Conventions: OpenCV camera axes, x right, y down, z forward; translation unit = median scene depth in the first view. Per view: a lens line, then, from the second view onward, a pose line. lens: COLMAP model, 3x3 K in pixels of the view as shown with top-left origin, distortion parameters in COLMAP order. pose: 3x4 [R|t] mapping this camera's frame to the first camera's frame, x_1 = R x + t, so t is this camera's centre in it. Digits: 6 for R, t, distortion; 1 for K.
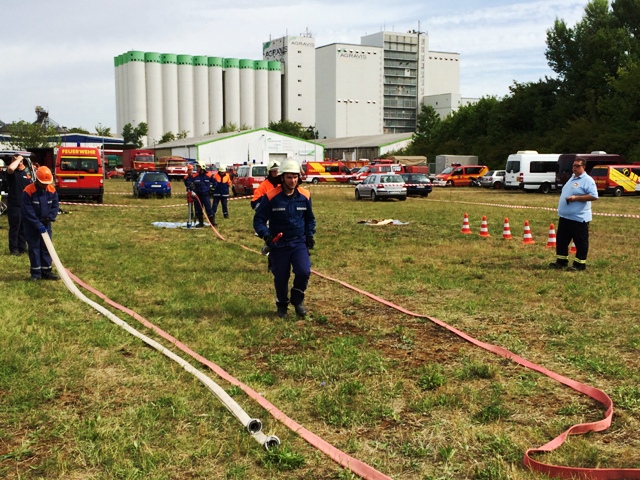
lens RADIAL K [[789.9, 0, 326.5], [0, 789.9, 238.2], [0, 0, 1]] dist [0.080909, 0.000000]
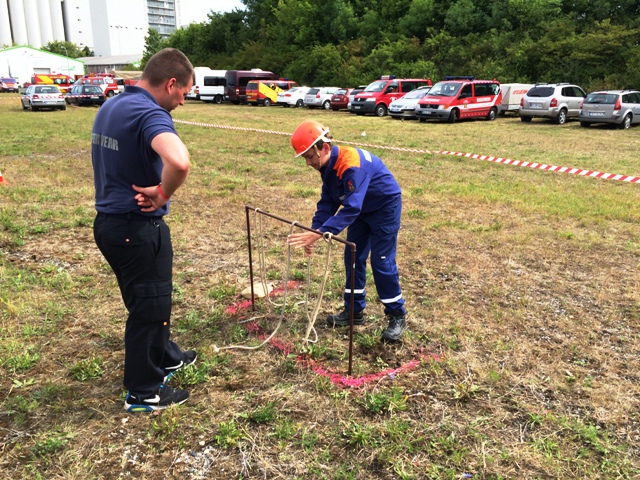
lens RADIAL K [[551.5, 0, 322.7], [0, 551.5, 237.2], [0, 0, 1]] dist [0.071183, -0.079230]
pose [[0.943788, -0.083707, 0.319776, 0.098813], [0.024521, 0.982468, 0.184809, -0.005775], [-0.329640, -0.166580, 0.929295, 0.081782]]
